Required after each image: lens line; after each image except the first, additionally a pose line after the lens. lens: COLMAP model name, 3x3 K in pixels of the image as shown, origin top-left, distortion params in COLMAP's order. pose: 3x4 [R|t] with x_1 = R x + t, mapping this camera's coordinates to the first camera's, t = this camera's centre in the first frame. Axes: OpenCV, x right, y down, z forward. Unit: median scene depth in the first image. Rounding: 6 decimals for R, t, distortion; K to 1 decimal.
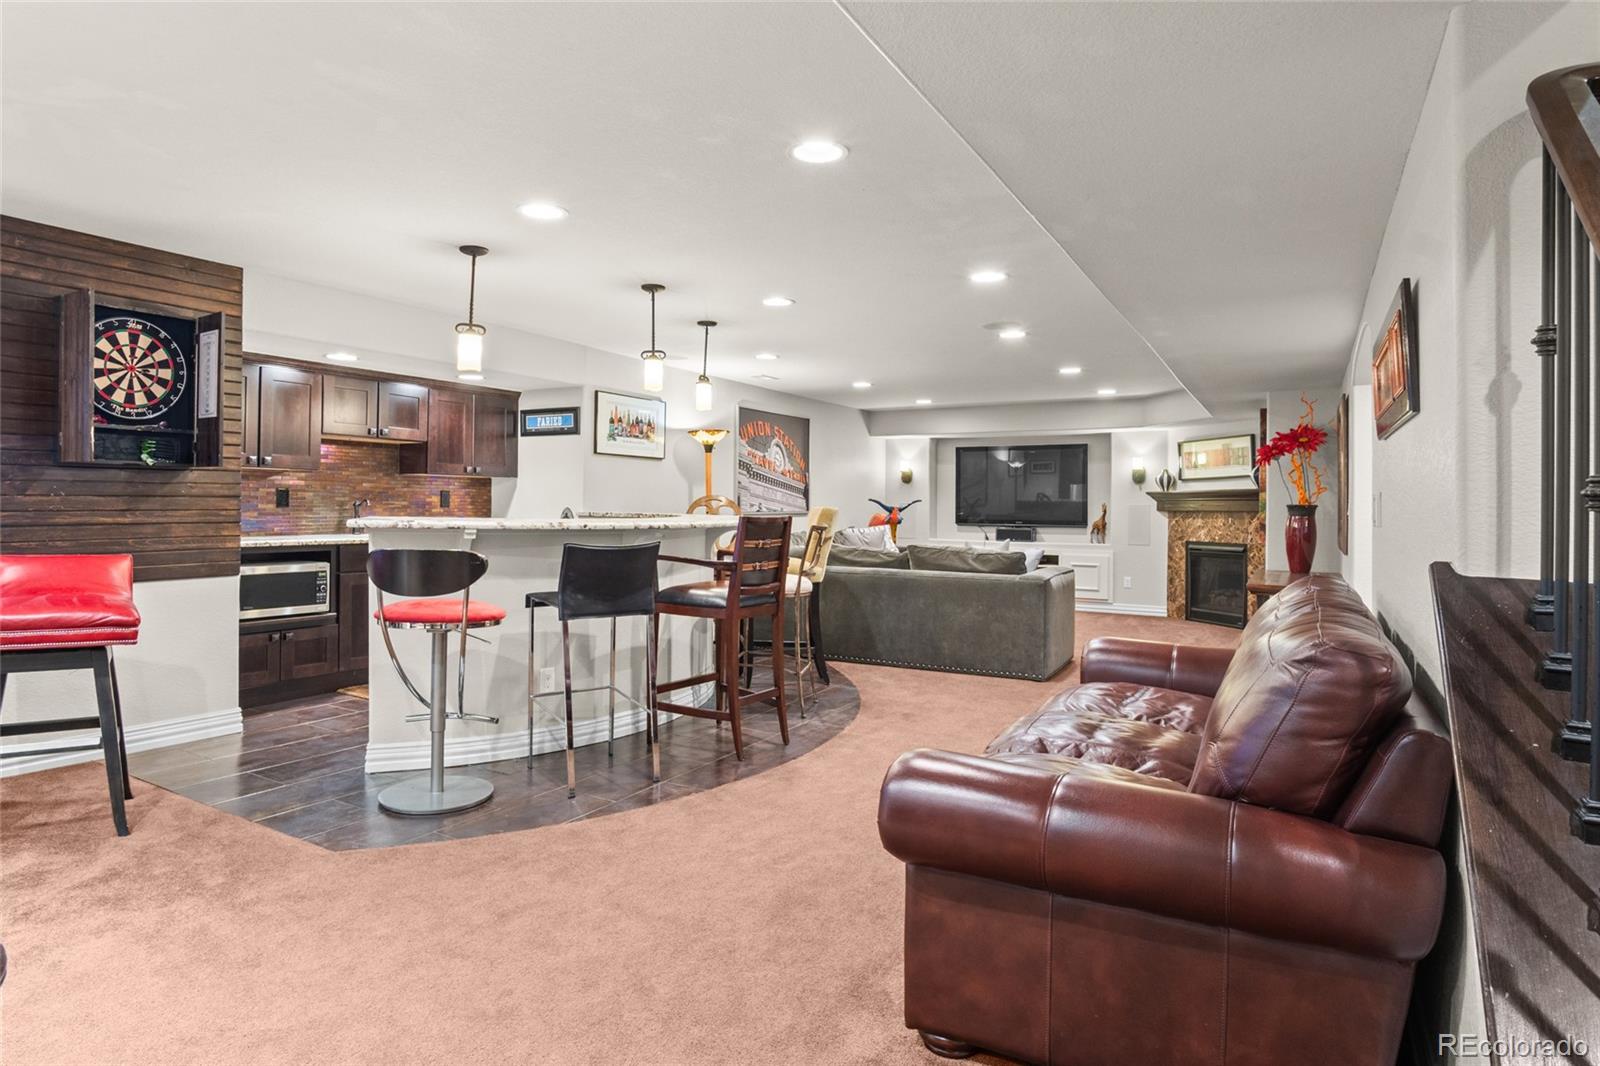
lens RADIAL K [[884.6, 0, 793.3], [0, 884.6, 507.8], [0, 0, 1]] dist [-0.034812, 0.008016]
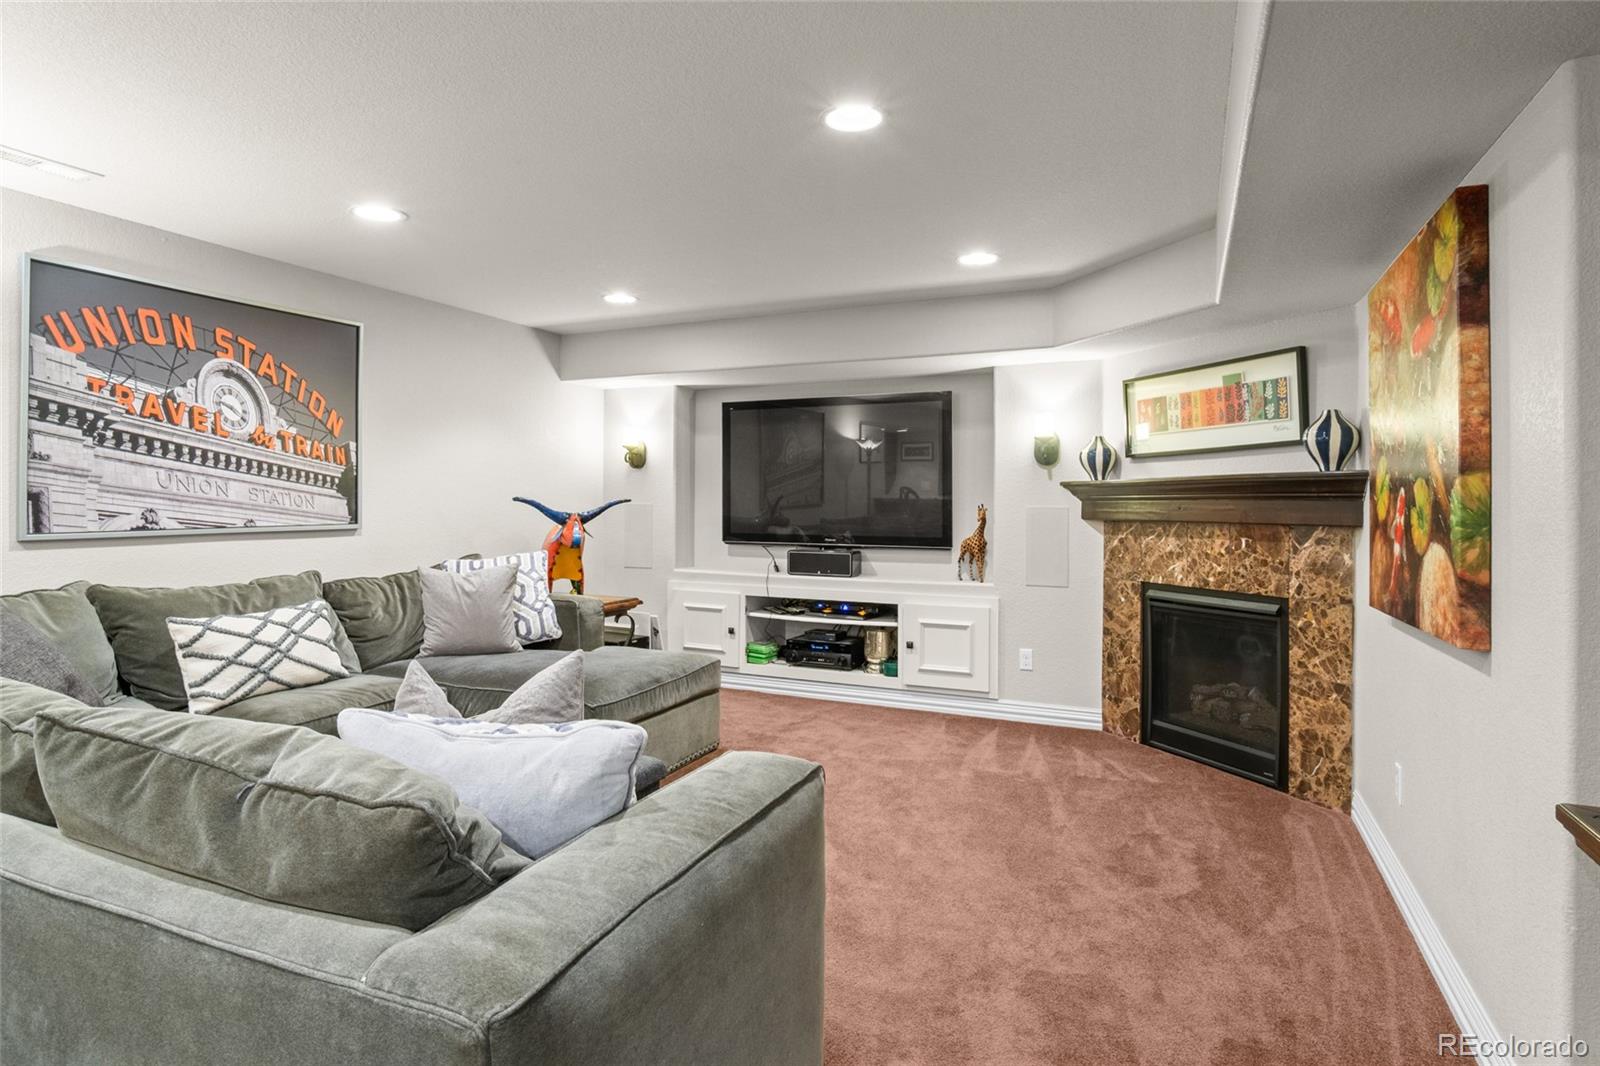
lens RADIAL K [[884.6, 0, 797.2], [0, 884.6, 504.1], [0, 0, 1]] dist [-0.034812, 0.008016]
pose [[0.994952, -0.003899, 0.100275, 0.227268], [0.004023, 0.999991, -0.001035, -0.006061], [-0.100270, 0.001433, 0.994959, 0.582710]]
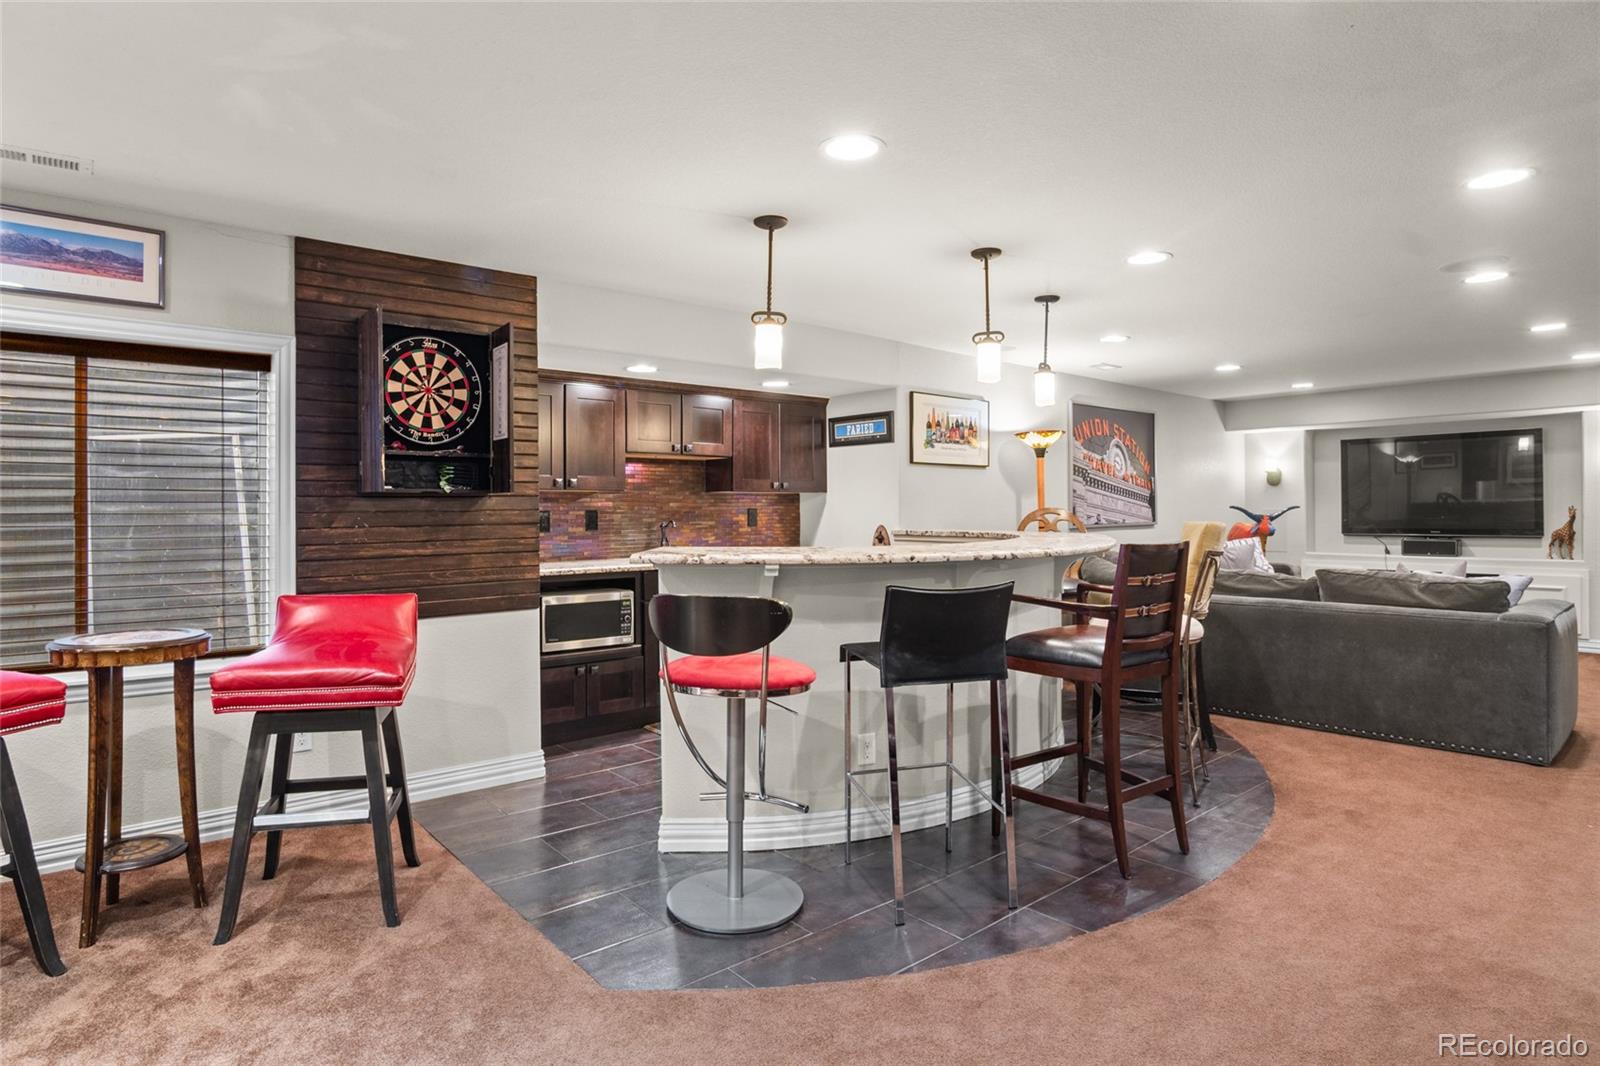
lens RADIAL K [[884.6, 0, 800.8], [0, 884.6, 496.4], [0, 0, 1]] dist [-0.034812, 0.008016]
pose [[0.945091, -0.022456, -0.326036, -0.032523], [0.015815, 0.999610, -0.023007, -0.007759], [0.326426, 0.016587, 0.945077, 0.103061]]
